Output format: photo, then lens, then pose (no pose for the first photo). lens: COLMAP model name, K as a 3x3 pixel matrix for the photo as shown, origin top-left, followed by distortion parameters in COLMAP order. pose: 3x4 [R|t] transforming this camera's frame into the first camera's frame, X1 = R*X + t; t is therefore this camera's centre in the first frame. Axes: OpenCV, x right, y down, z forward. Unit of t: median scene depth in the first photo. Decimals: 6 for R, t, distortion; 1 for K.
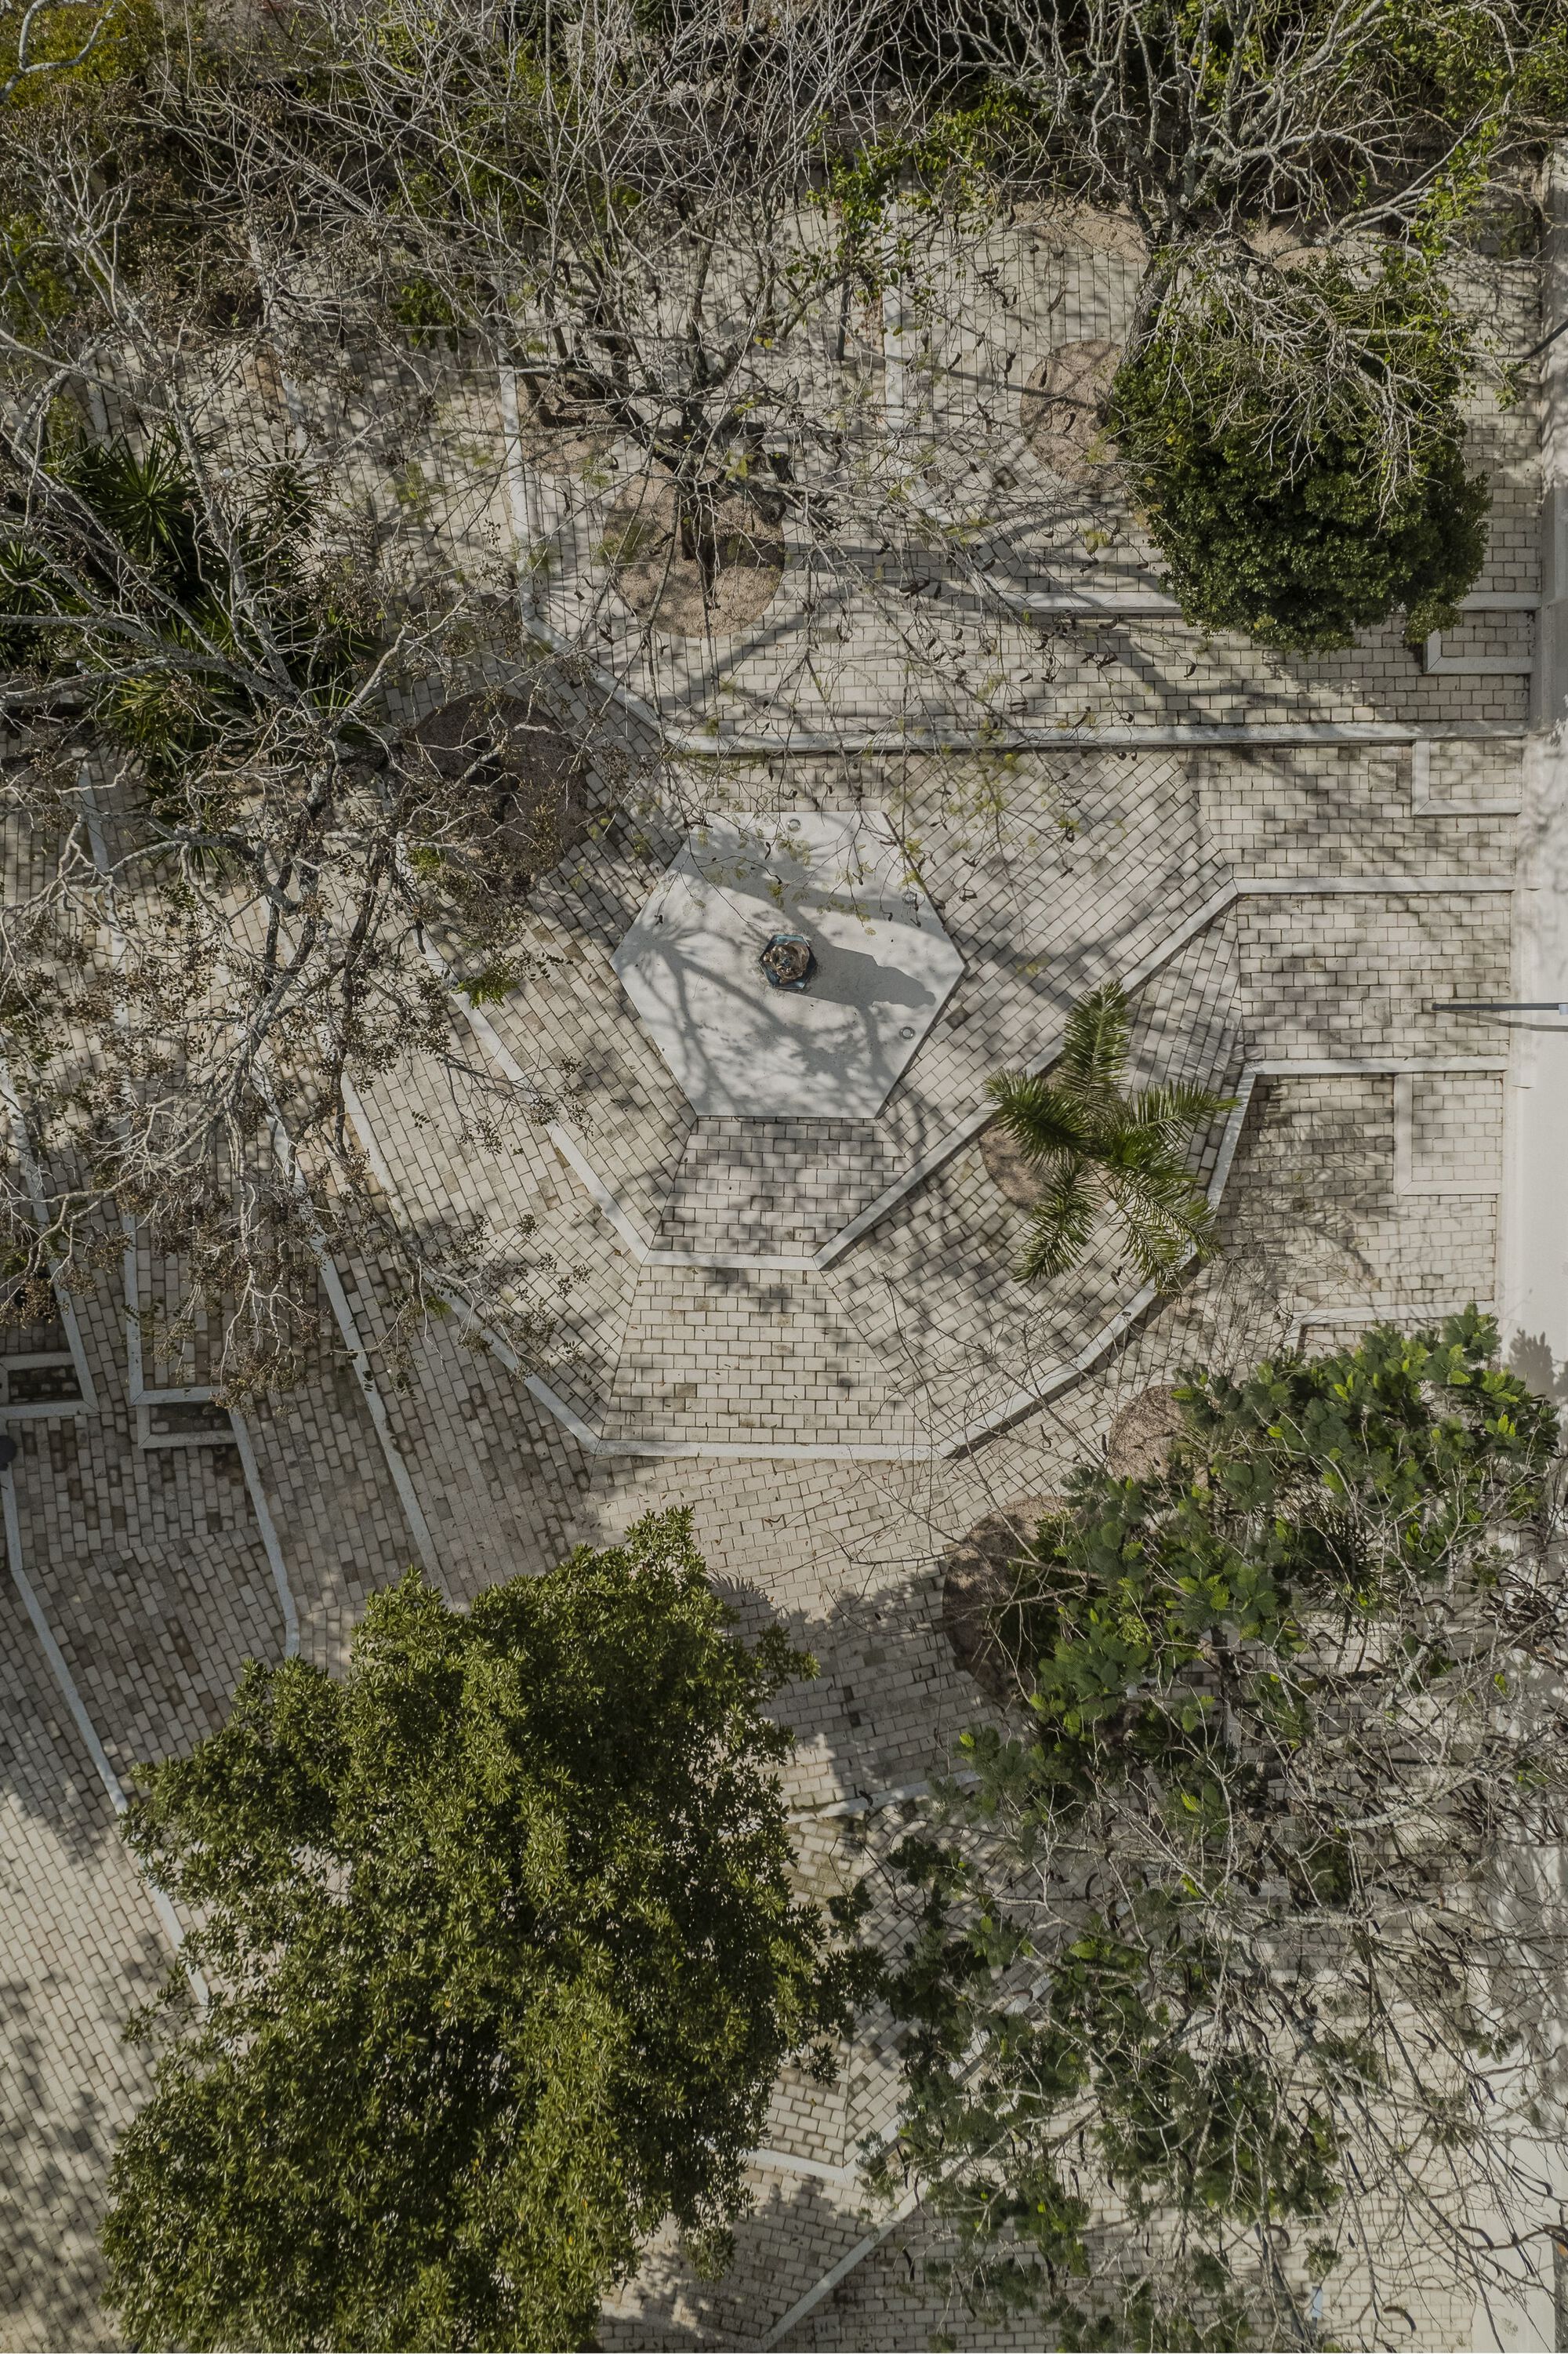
lens RADIAL K [[1533.8, 0, 800.1], [0, 1533.8, 1033.1], [0, 0, 1]] dist [-0.071703, 0.066629]
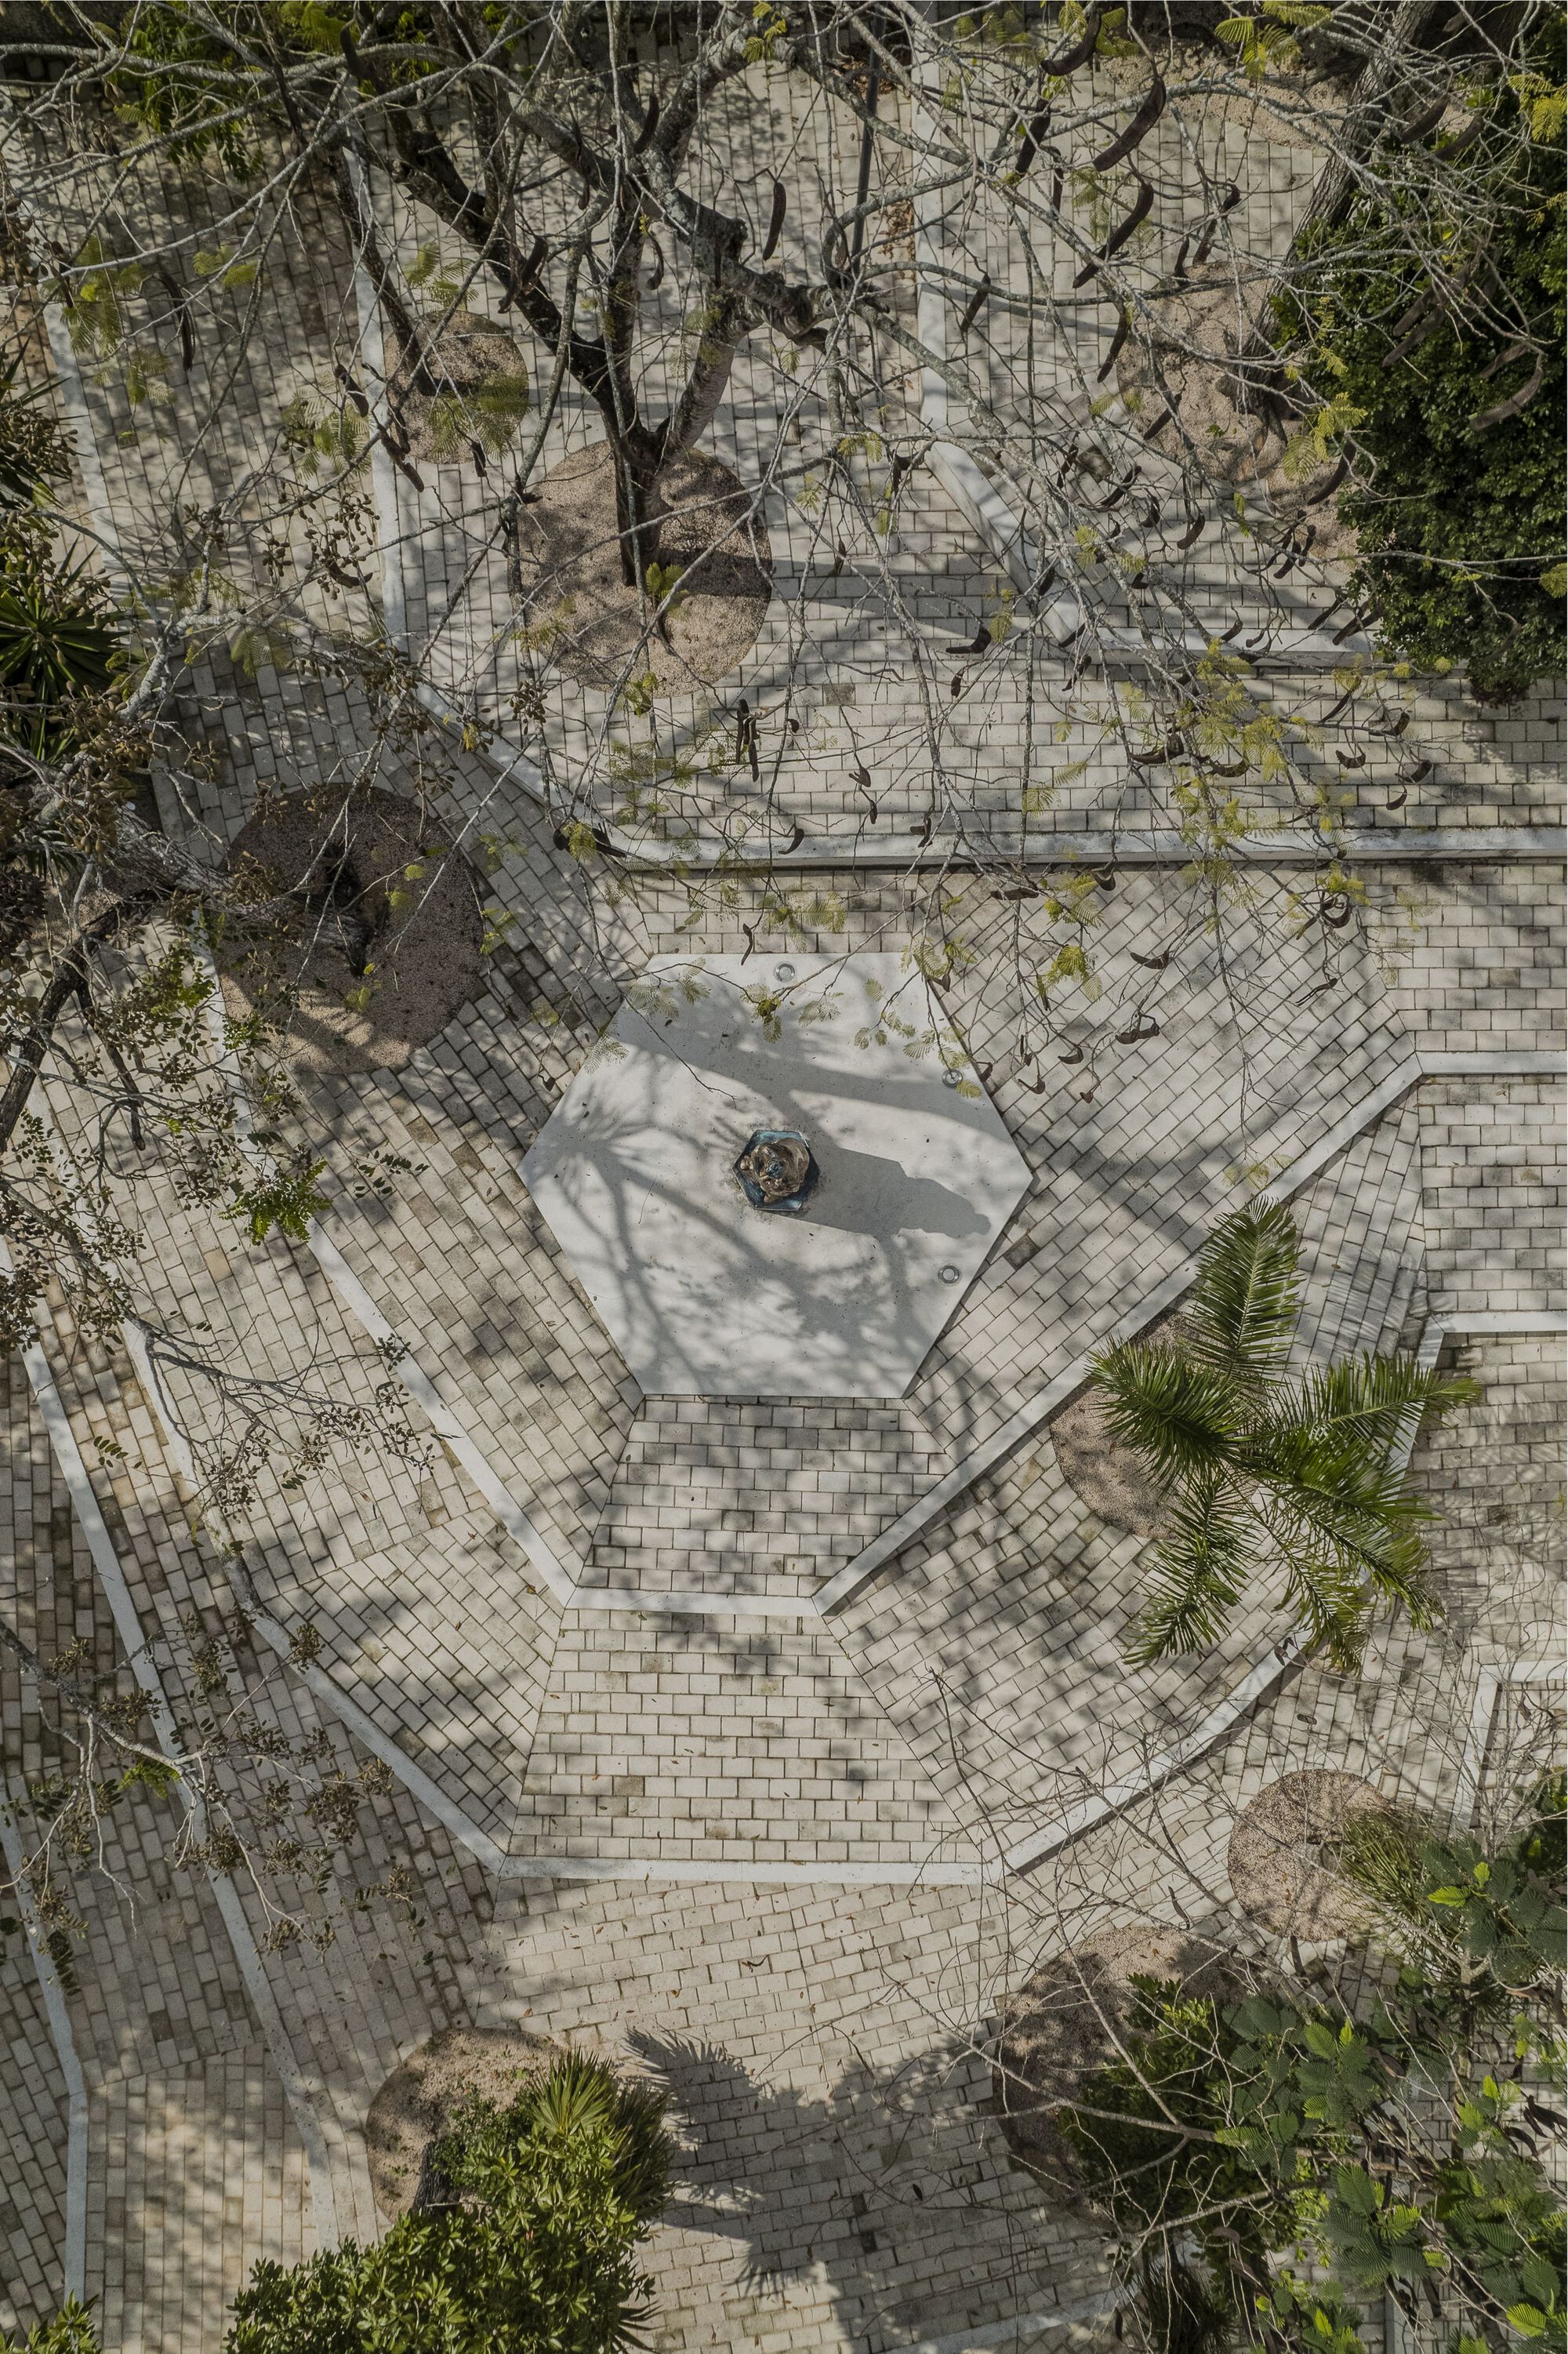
lens RADIAL K [[1529.6, 0, 785.9], [0, 1529.6, 1247.8], [0, 0, 1]] dist [-0.065758, 0.050905]
pose [[0.999998, 0.001054, 0.001633, -0.004324], [-0.001063, 0.999984, 0.005508, -0.015774], [-0.001627, -0.005509, 0.999983, 0.310958]]
